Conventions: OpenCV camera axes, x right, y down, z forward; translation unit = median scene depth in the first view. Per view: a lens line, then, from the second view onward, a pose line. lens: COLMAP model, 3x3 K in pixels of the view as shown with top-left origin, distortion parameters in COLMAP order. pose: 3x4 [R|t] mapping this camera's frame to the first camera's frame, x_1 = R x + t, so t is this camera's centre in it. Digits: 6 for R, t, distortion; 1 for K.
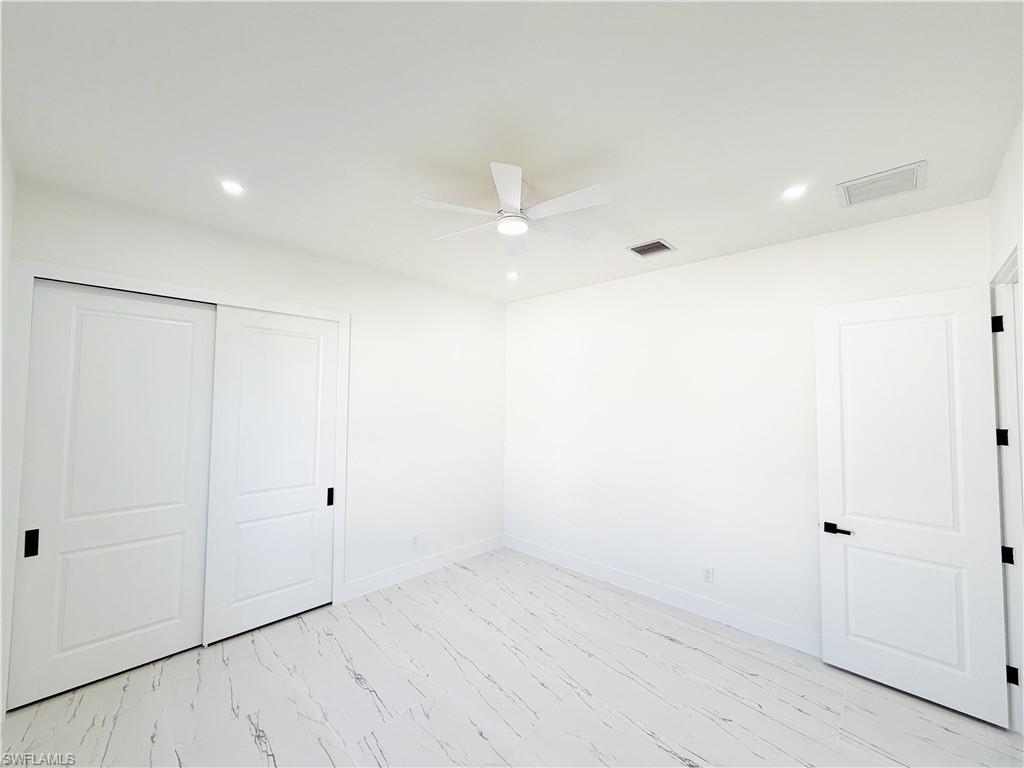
lens RADIAL K [[407.1, 0, 511.5], [0, 407.1, 385.6], [0, 0, 1]] dist [0.001055, -0.000089]
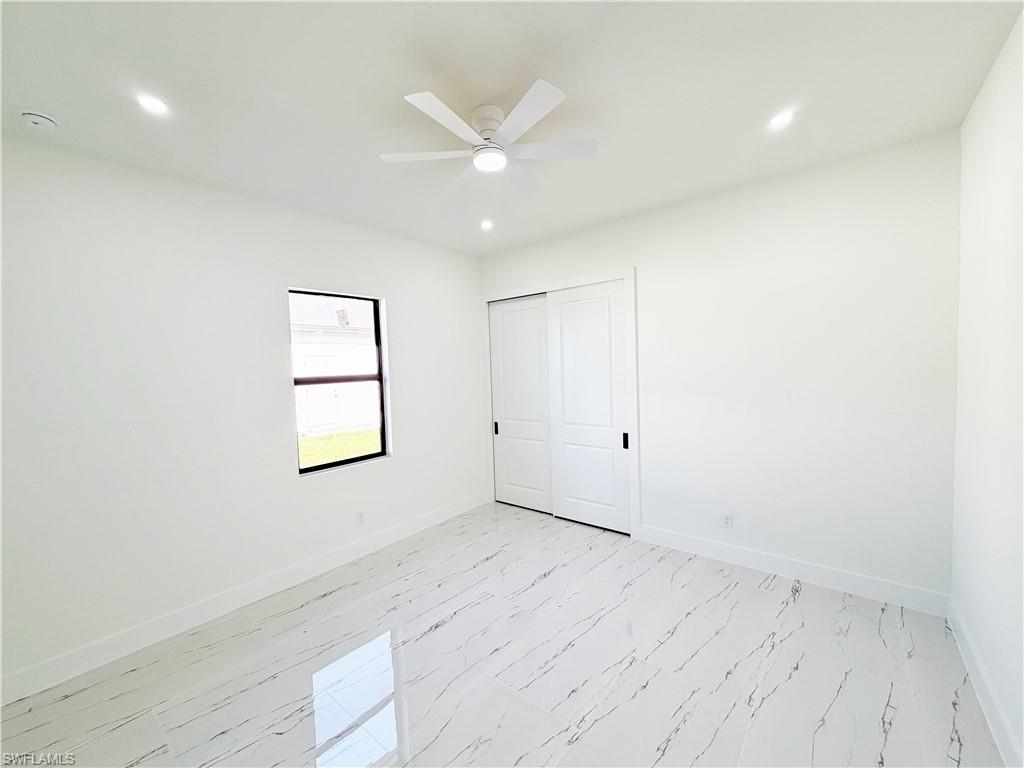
lens RADIAL K [[407.1, 0, 511.5], [0, 407.1, 385.6], [0, 0, 1]] dist [0.001055, -0.000089]
pose [[0.087844, 0.043112, -0.995201, 0.655603], [0.077140, 0.995769, 0.049945, 0.046702], [0.993143, -0.081157, 0.084146, 0.647458]]
